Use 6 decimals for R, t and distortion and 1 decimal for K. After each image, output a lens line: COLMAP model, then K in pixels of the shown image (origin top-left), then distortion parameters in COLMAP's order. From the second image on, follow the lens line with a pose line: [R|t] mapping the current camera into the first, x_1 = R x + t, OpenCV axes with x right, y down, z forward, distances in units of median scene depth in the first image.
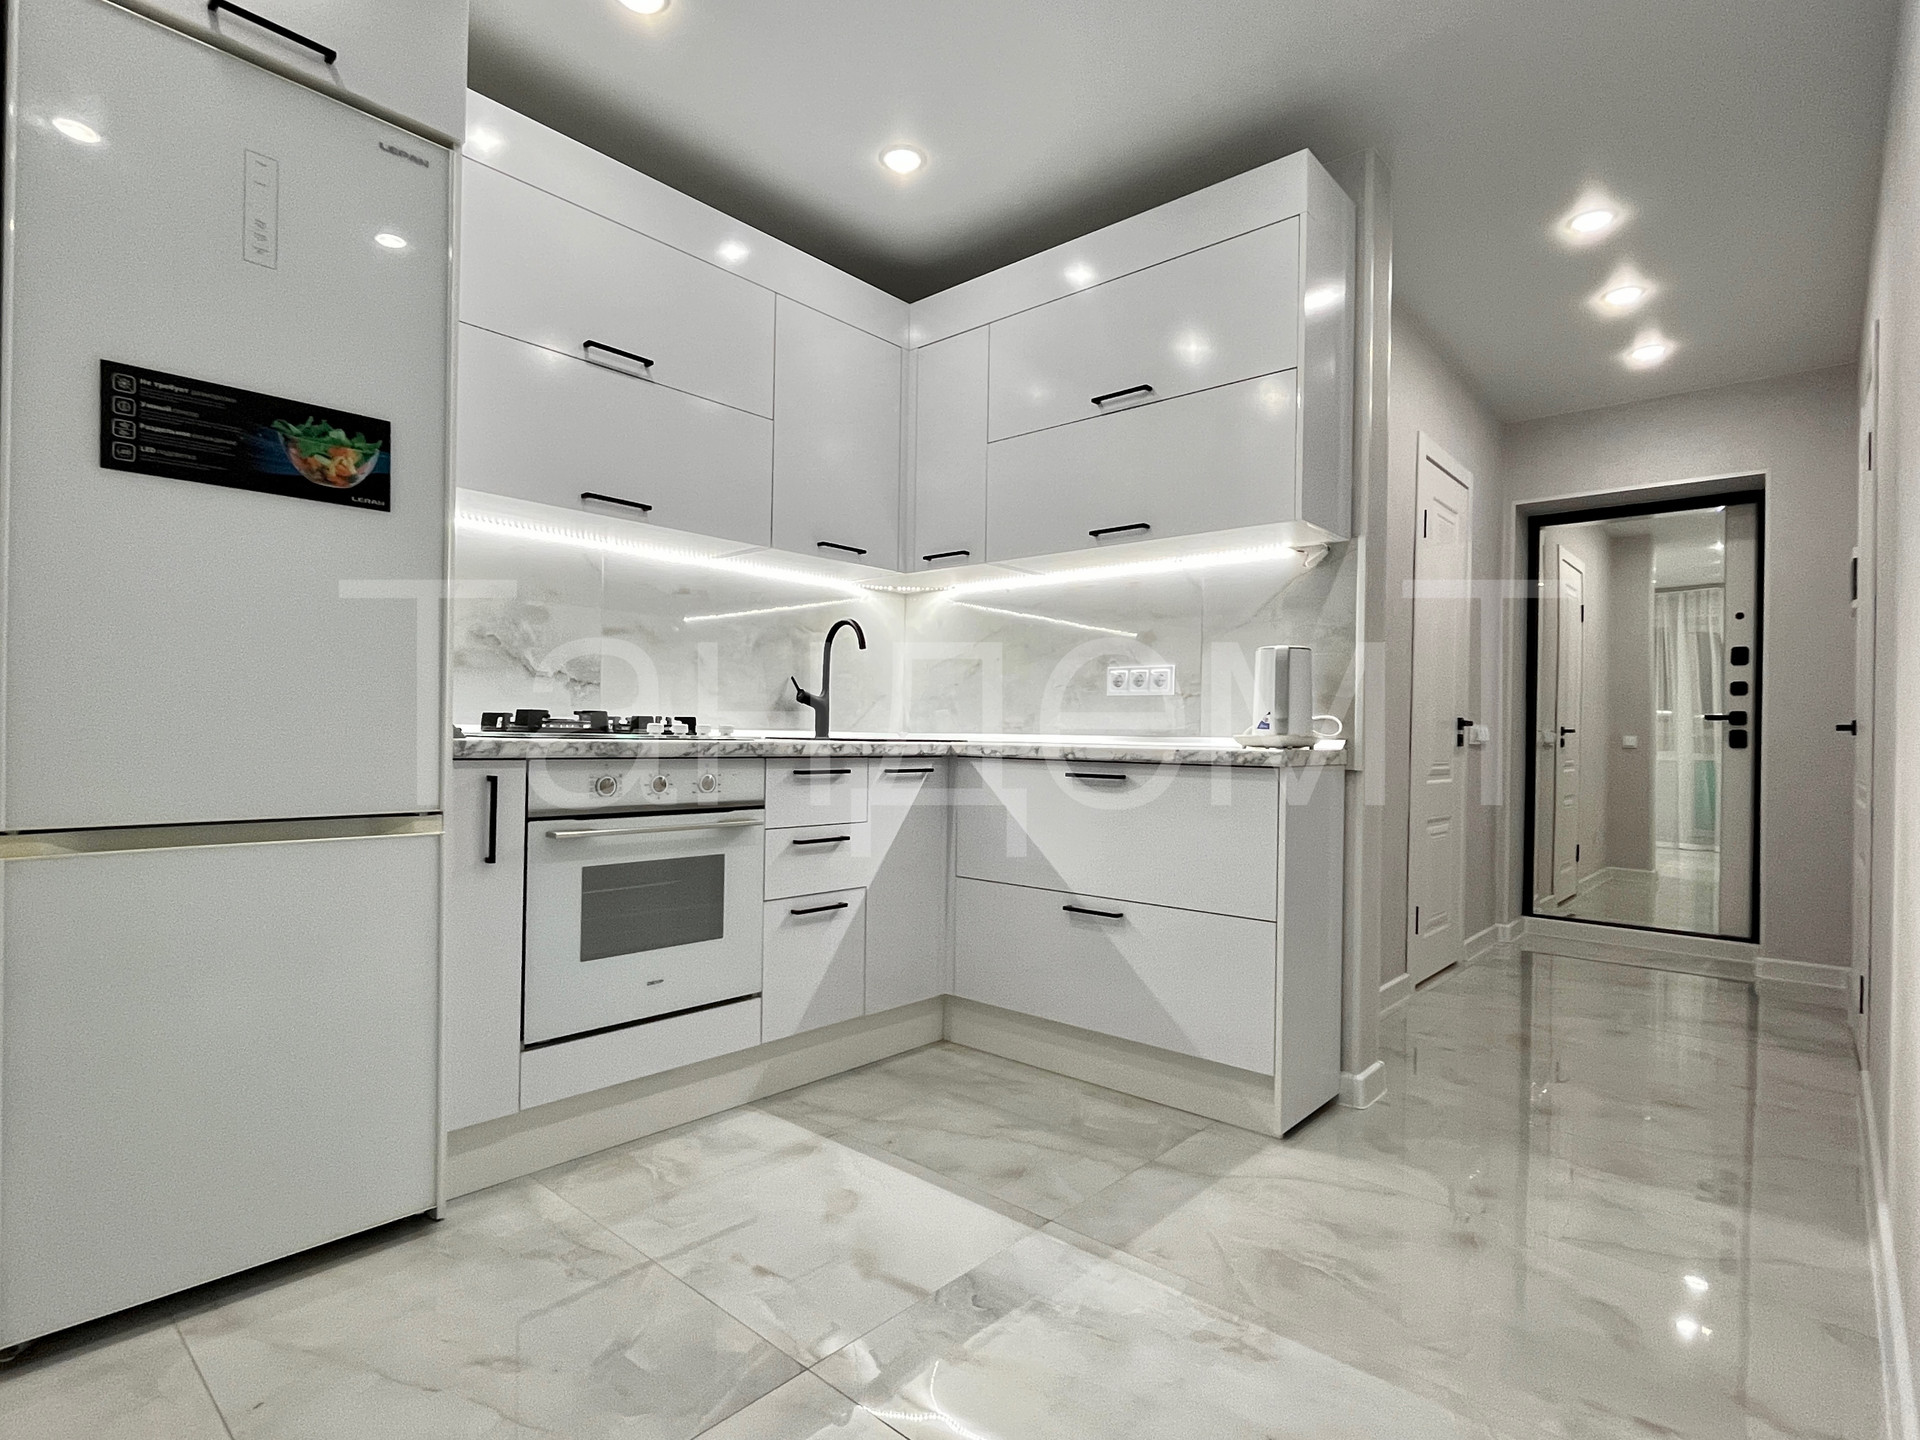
lens RADIAL K [[970.7, 0, 962.1], [0, 970.7, 730.6], [0, 0, 1]] dist [-0.014289, -0.000138]
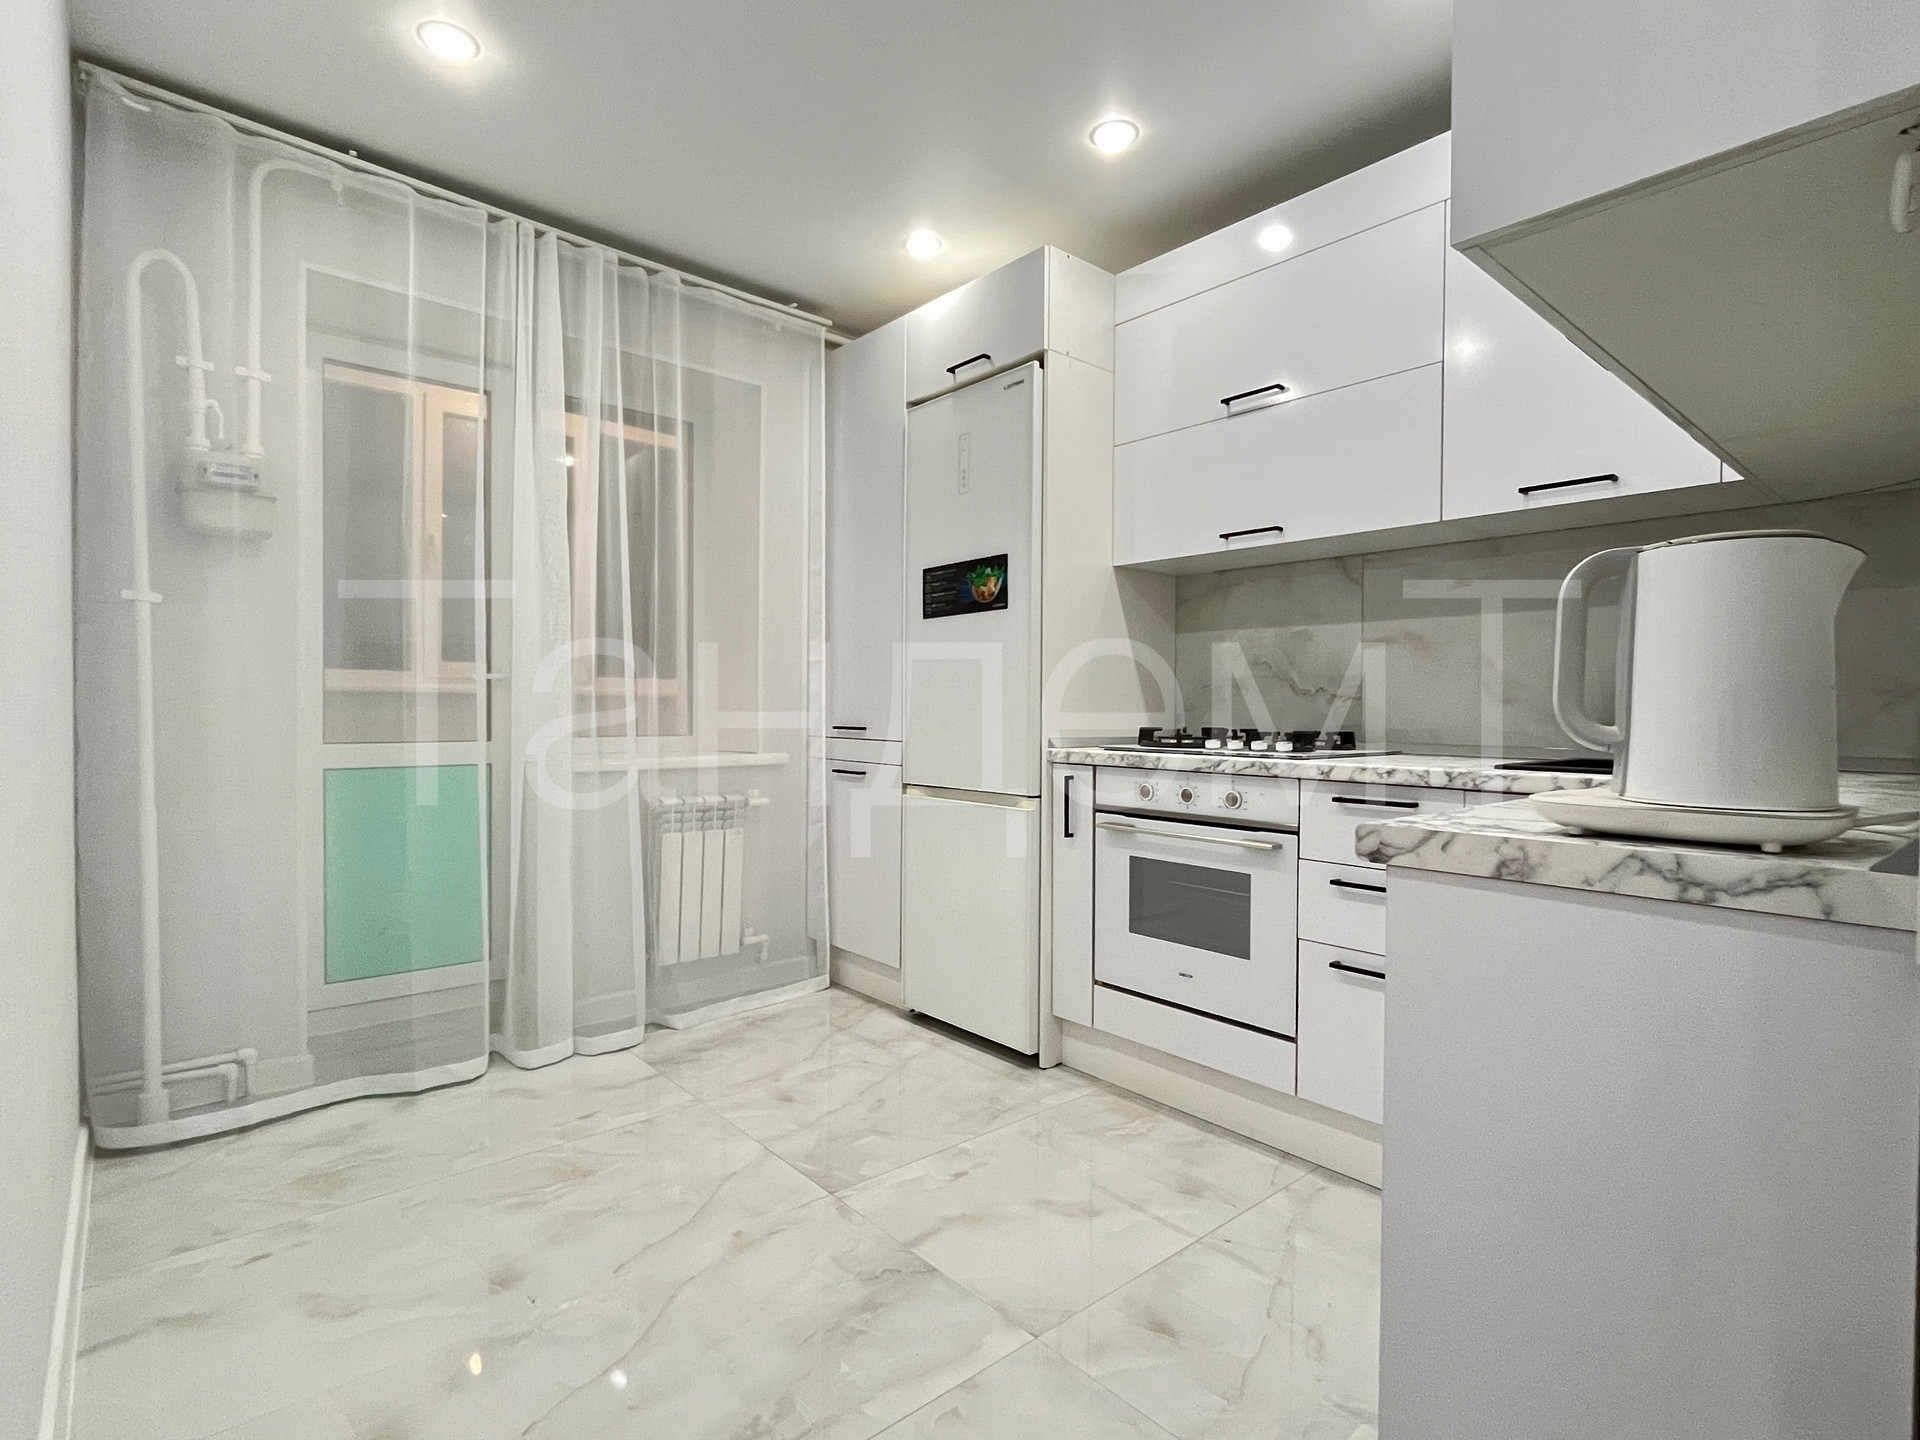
lens RADIAL K [[932.6, 0, 960.0], [0, 932.6, 720.0], [0, 0, 1]] dist [-0.002732, -0.000846]
pose [[-0.124660, -0.005135, -0.992186, 0.853461], [-0.002374, 0.999985, -0.004877, -0.026583], [0.992197, 0.001747, -0.124670, 0.974927]]
